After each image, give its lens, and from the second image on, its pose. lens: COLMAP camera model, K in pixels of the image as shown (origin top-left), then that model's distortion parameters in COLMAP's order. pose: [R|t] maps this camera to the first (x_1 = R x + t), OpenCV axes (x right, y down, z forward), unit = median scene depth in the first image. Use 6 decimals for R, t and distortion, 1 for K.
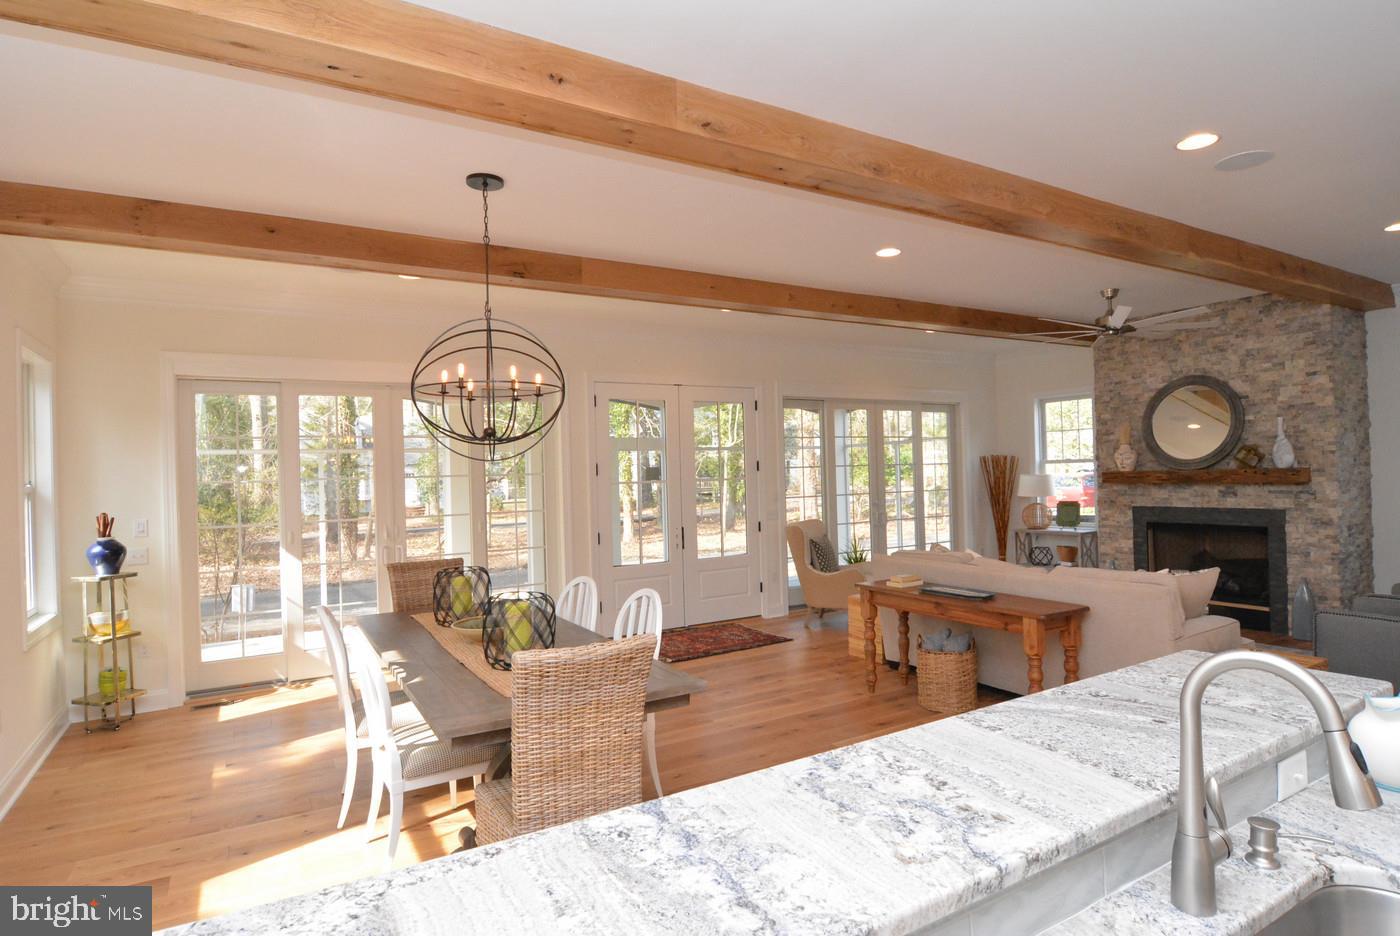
lens RADIAL K [[755.5, 0, 696.6], [0, 755.5, 467.9], [0, 0, 1]] dist [-0.011685, -0.006018]
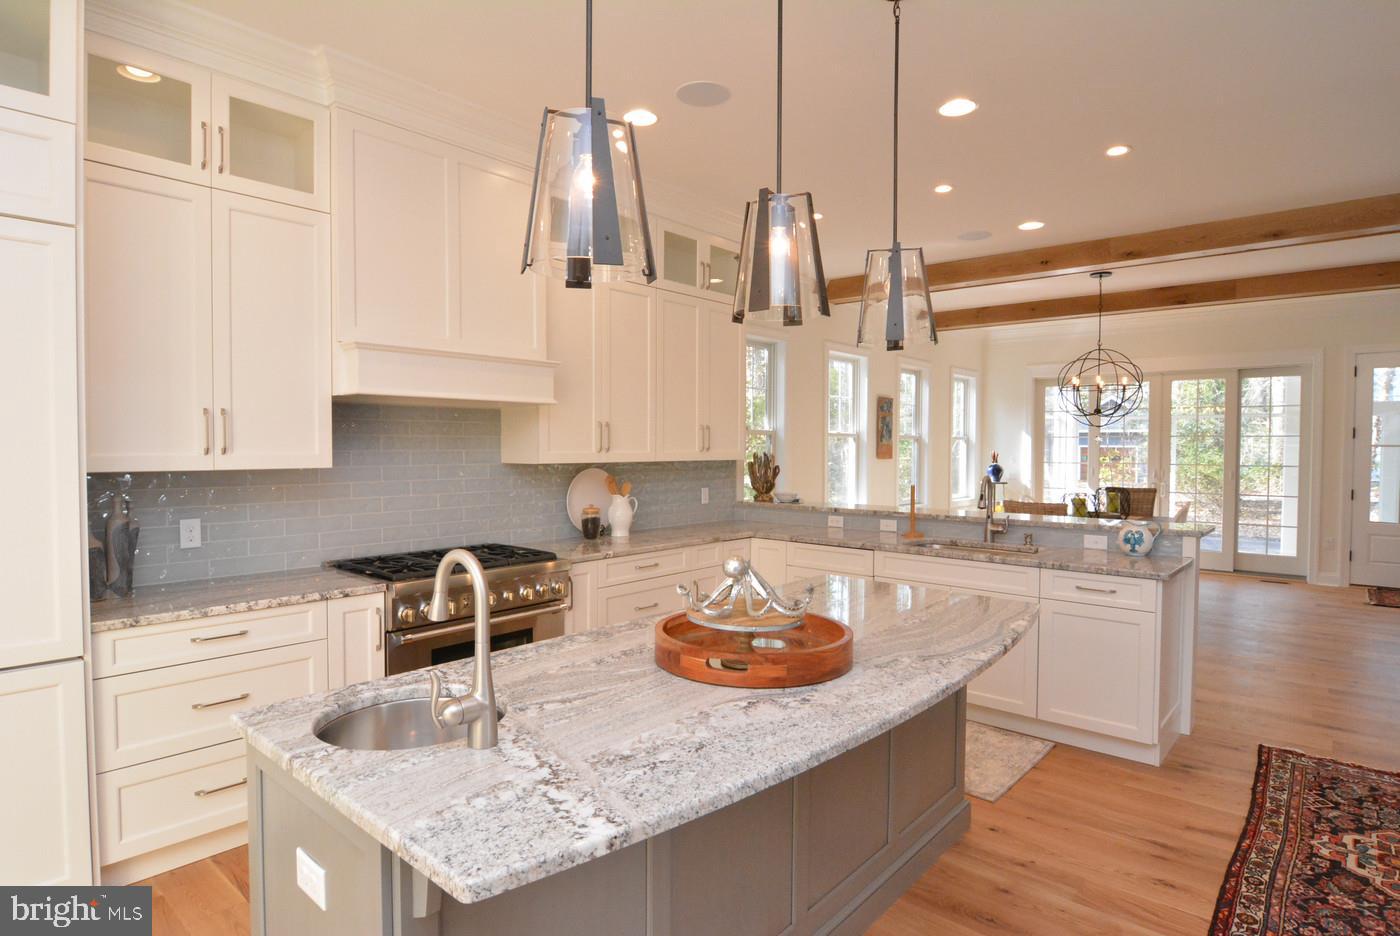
lens RADIAL K [[755.5, 0, 699.6], [0, 755.5, 468.2], [0, 0, 1]] dist [-0.011685, -0.006018]
pose [[0.301500, 0.054353, -0.951916, 0.641885], [-0.012832, 0.998515, 0.052950, 0.007740], [0.953380, -0.003749, 0.301750, -0.249467]]
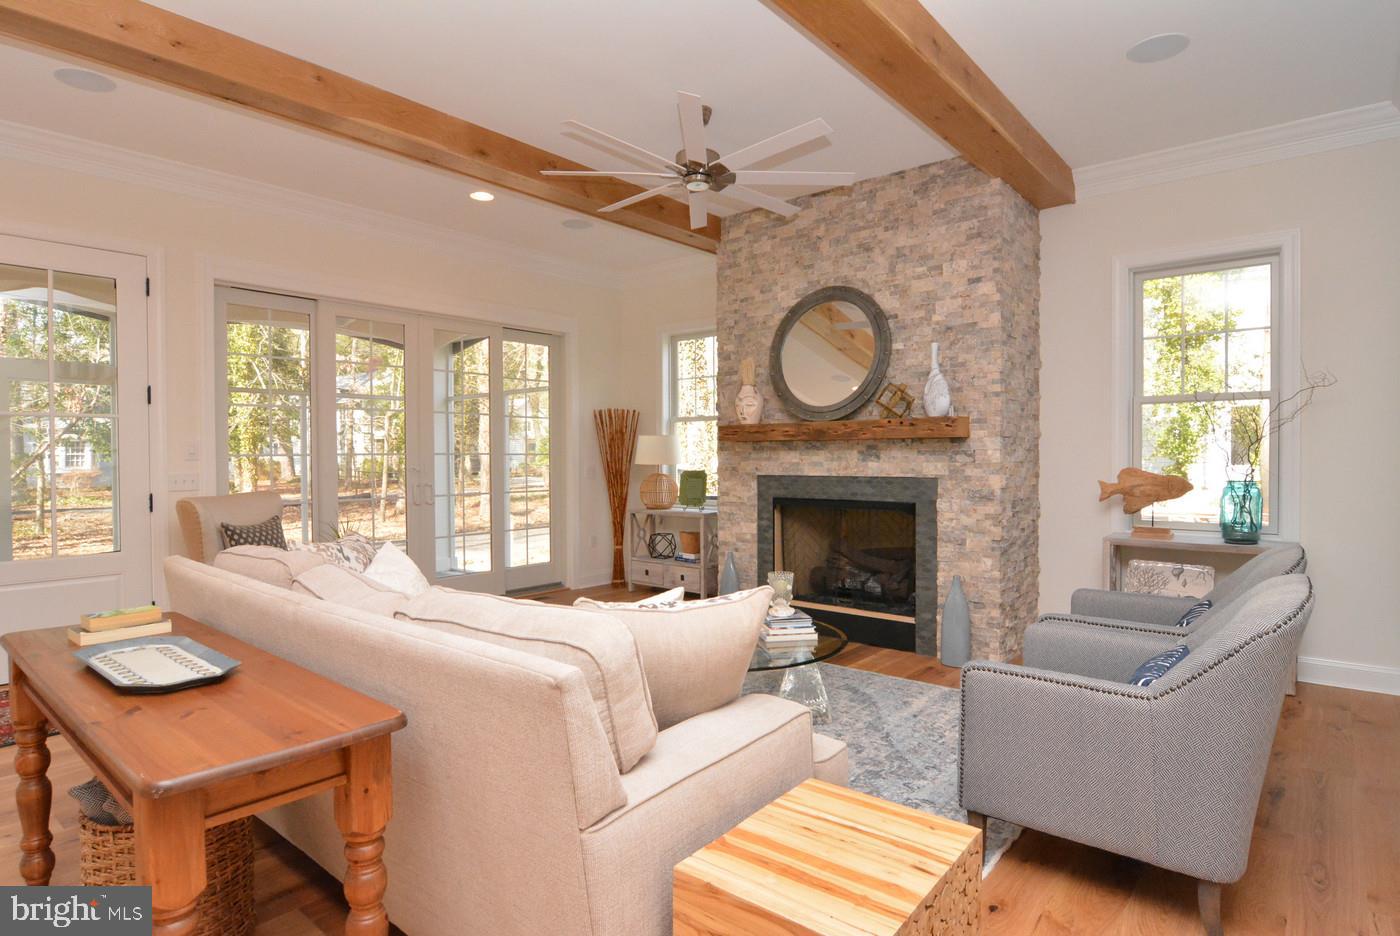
lens RADIAL K [[755.5, 0, 695.6], [0, 755.5, 468.0], [0, 0, 1]] dist [-0.011685, -0.006018]
pose [[0.944999, 0.018043, 0.326575, 0.337309], [-0.023972, 0.999613, 0.014141, 0.040862], [-0.326193, -0.021192, 0.945066, 0.401306]]
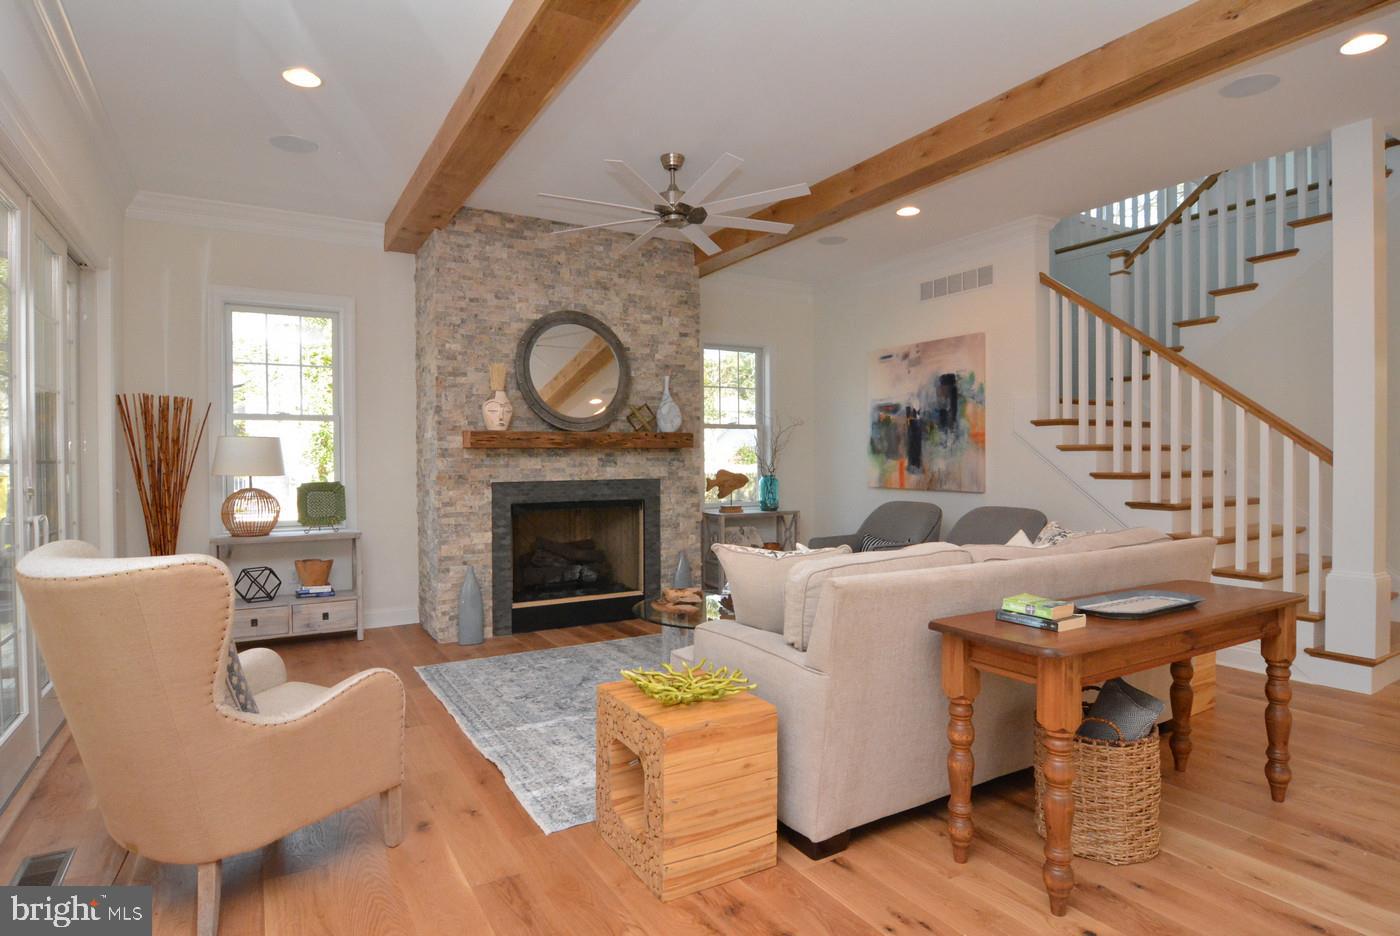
lens RADIAL K [[755.5, 0, 693.5], [0, 755.5, 470.8], [0, 0, 1]] dist [-0.011685, -0.006018]
pose [[0.004814, 0.015469, 0.999869, -0.128567], [0.002024, 0.999878, -0.015479, 0.058844], [-0.999986, 0.002098, 0.004783, 0.931963]]
